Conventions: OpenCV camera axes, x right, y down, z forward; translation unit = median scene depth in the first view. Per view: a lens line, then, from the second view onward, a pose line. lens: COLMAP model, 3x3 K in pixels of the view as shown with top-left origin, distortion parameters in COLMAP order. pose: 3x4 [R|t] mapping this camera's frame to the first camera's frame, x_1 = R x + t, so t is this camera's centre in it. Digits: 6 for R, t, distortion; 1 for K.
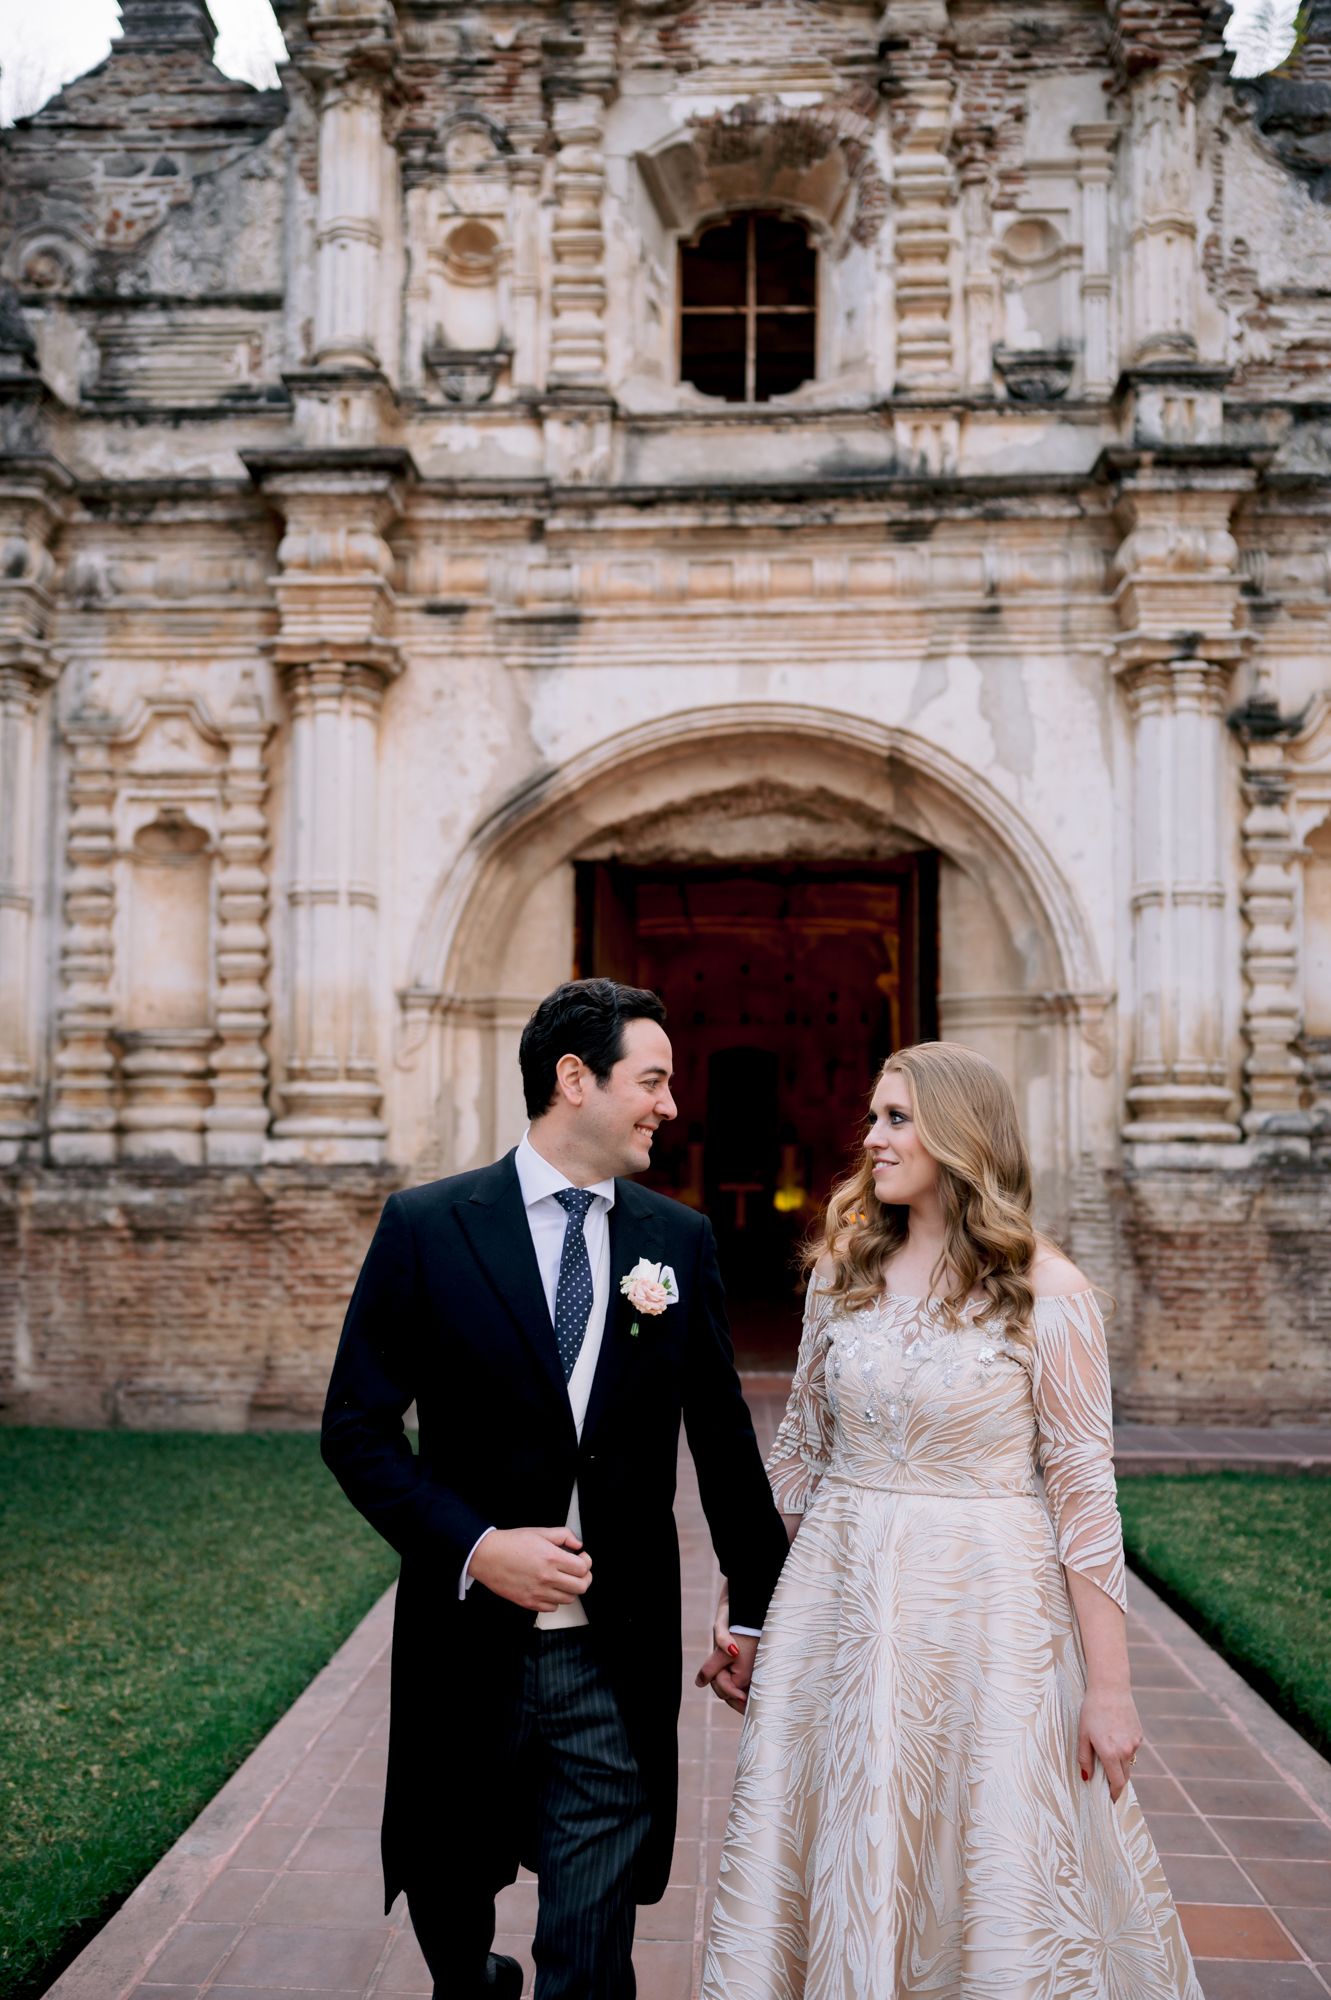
lens RADIAL K [[1981.9, 0, 658.3], [0, 1981.9, 998.2], [0, 0, 1]] dist [-0.005553, 0.014694]
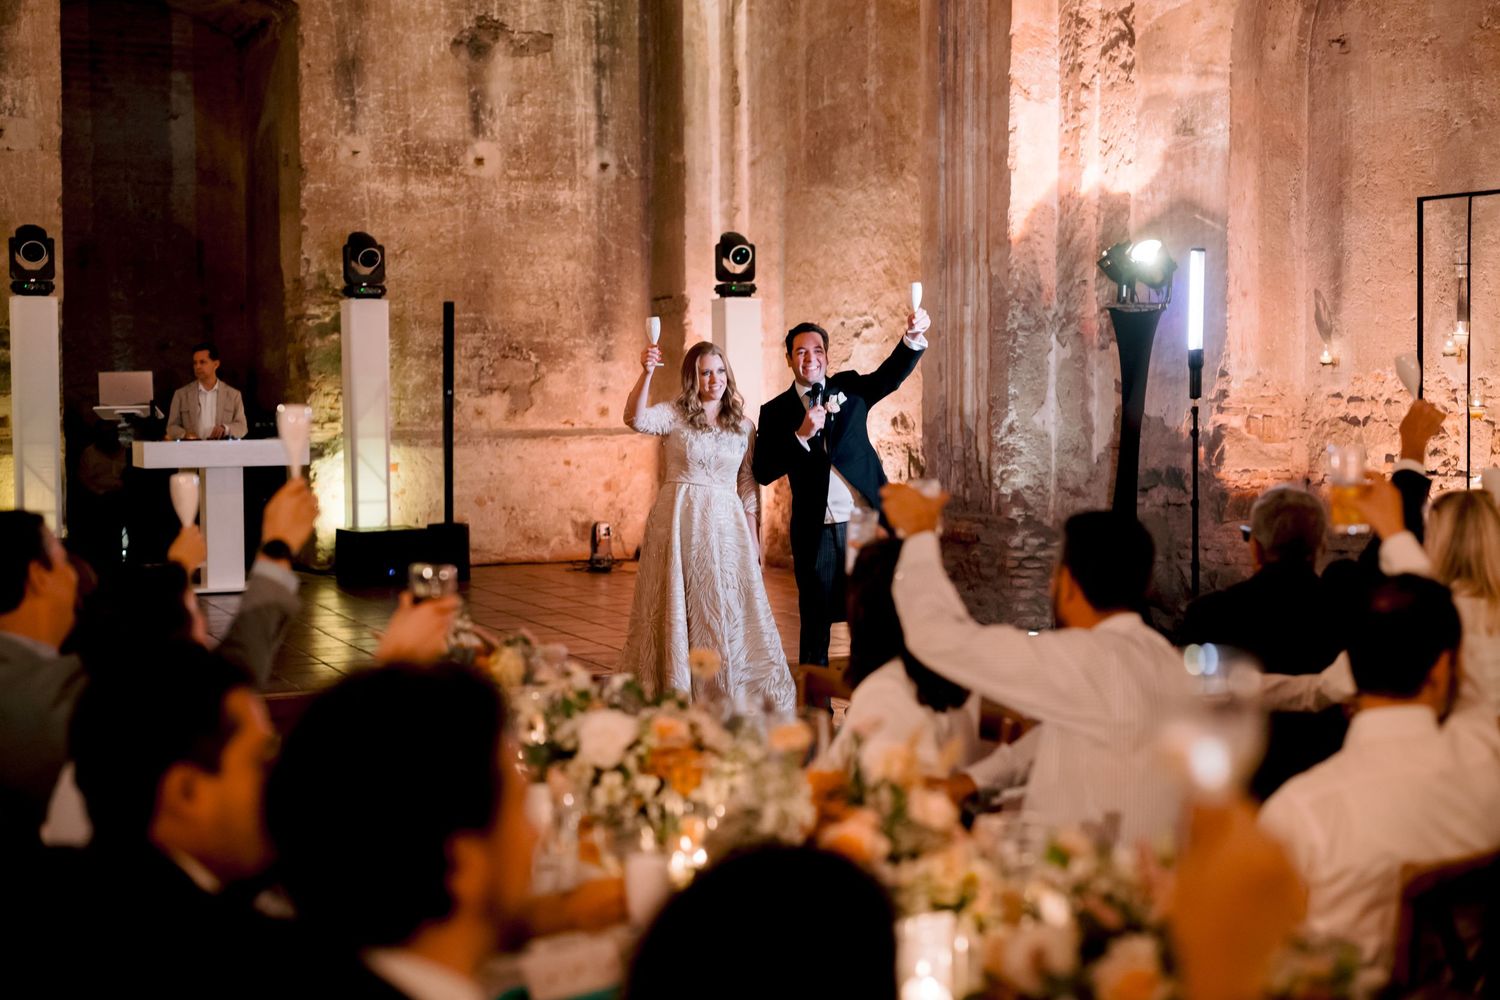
lens RADIAL K [[2171.3, 0, 748.4], [0, 2171.3, 498.6], [0, 0, 1]] dist [0.011323, -0.042541]
pose [[0.894348, -0.048959, 0.444686, -0.099857], [-0.016824, 0.989610, 0.142791, 0.203231], [-0.447056, -0.135186, 0.884231, 2.478955]]
